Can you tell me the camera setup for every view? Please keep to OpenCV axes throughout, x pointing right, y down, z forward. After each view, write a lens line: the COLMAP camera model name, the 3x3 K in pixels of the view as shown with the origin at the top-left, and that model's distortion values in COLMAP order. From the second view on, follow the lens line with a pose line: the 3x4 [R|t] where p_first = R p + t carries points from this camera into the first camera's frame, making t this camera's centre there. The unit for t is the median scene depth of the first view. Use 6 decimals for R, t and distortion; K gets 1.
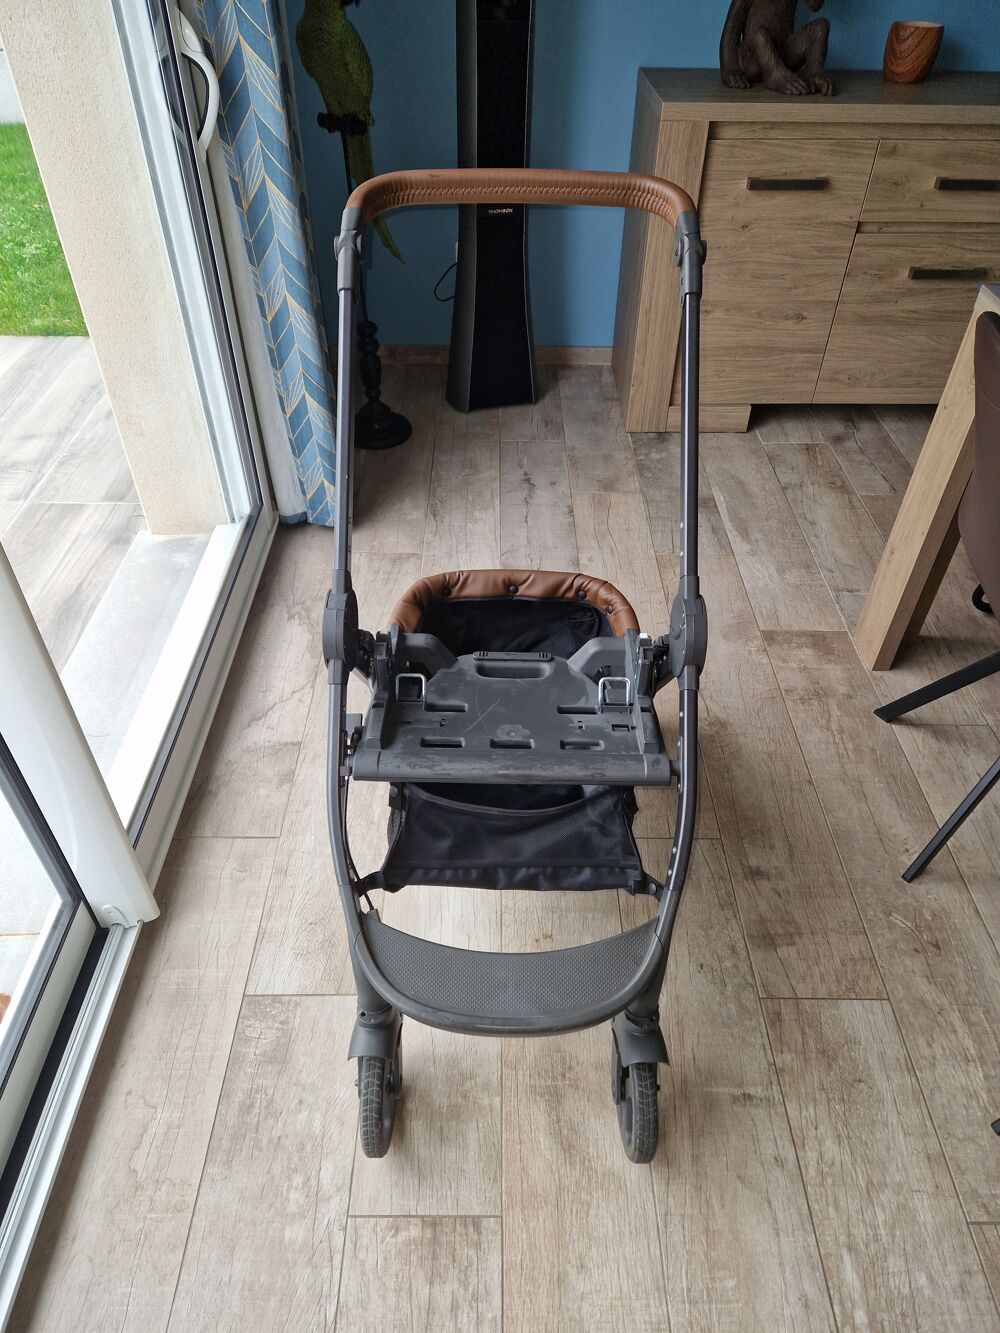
lens RADIAL K [[896.2, 0, 500.0], [0, 896.2, 666.5], [0, 0, 1]] dist [0.054406, -0.034481]
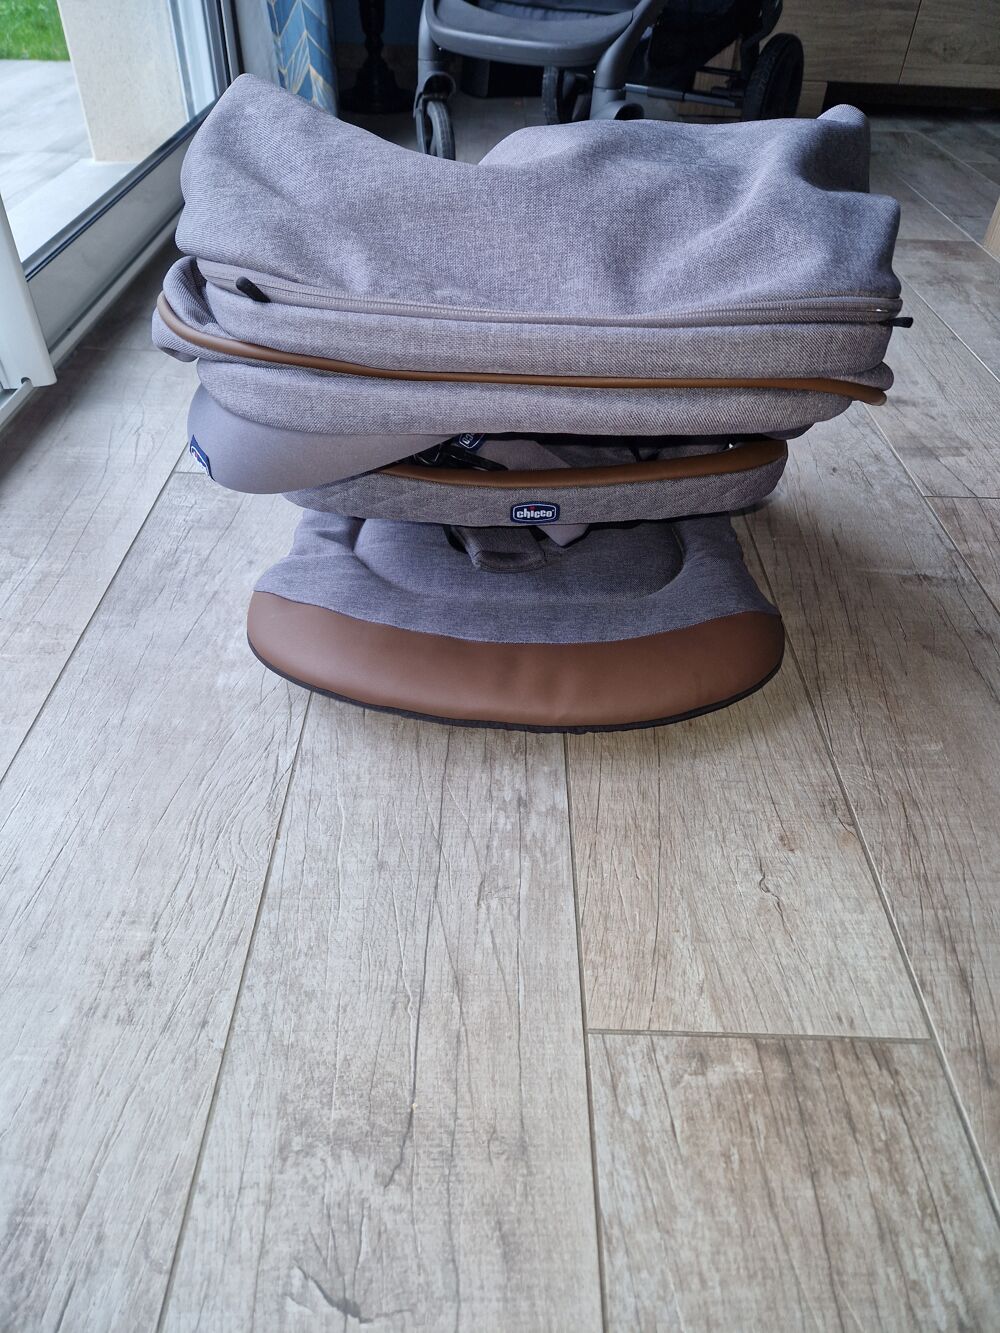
lens RADIAL K [[896.2, 0, 500.0], [0, 896.2, 666.5], [0, 0, 1]] dist [0.054406, -0.034481]
pose [[0.999628, 0.025091, 0.010676, -0.026780], [-0.025126, 0.999679, 0.003200, 0.340637], [-0.010593, -0.003468, 0.999938, 0.212026]]
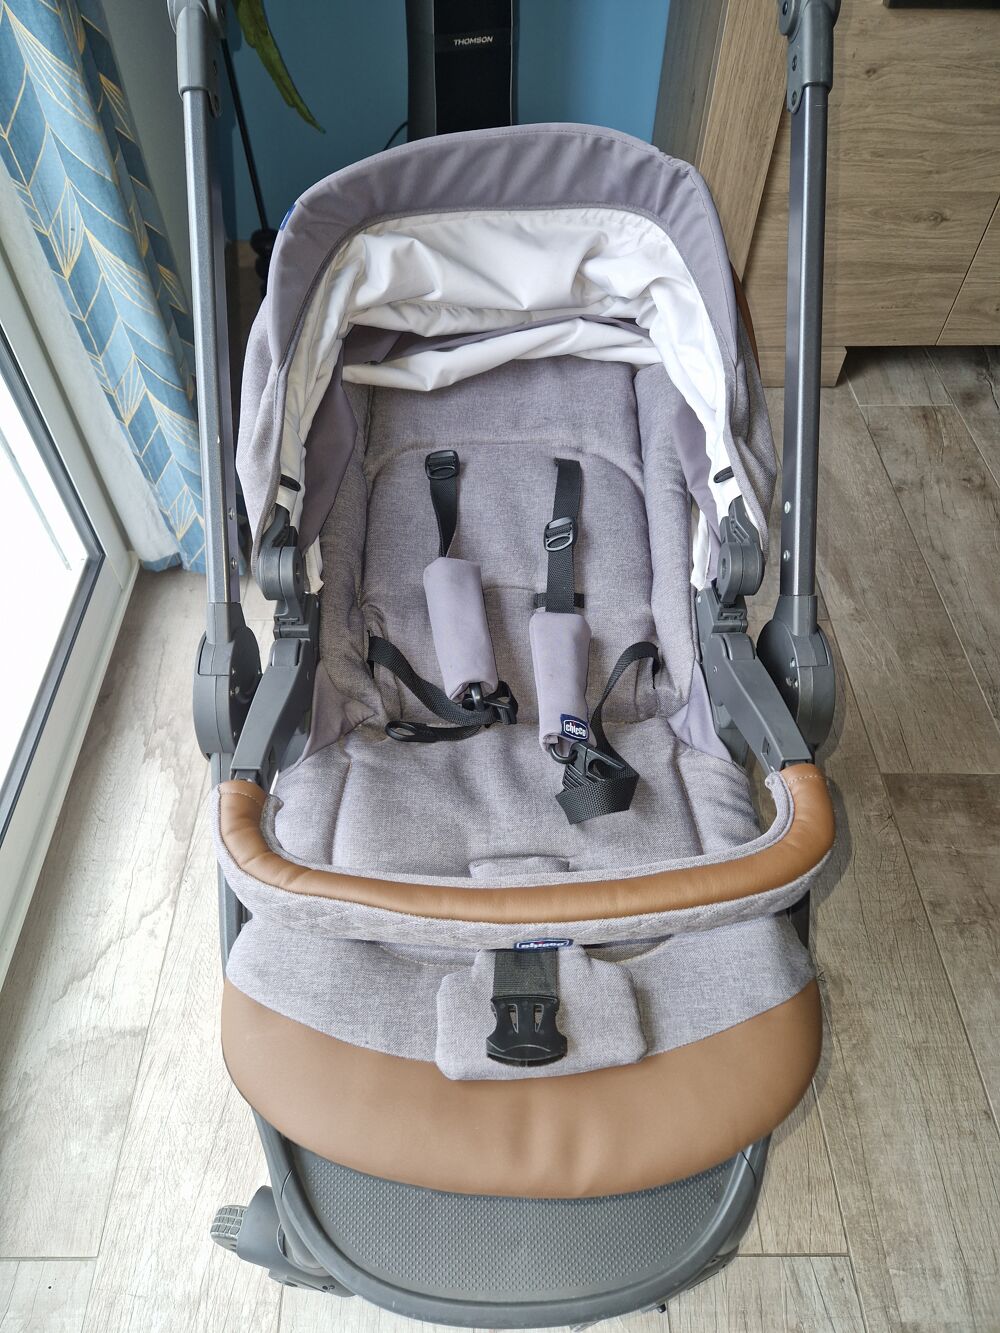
lens RADIAL K [[900.6, 0, 482.5], [0, 900.6, 665.0], [0, 0, 1]] dist [0.039433, -0.030728]
pose [[0.999984, -0.004831, -0.002842, 0.007985], [0.005247, 0.985096, 0.171924, -0.232677], [0.001969, -0.171936, 0.985106, 0.383972]]
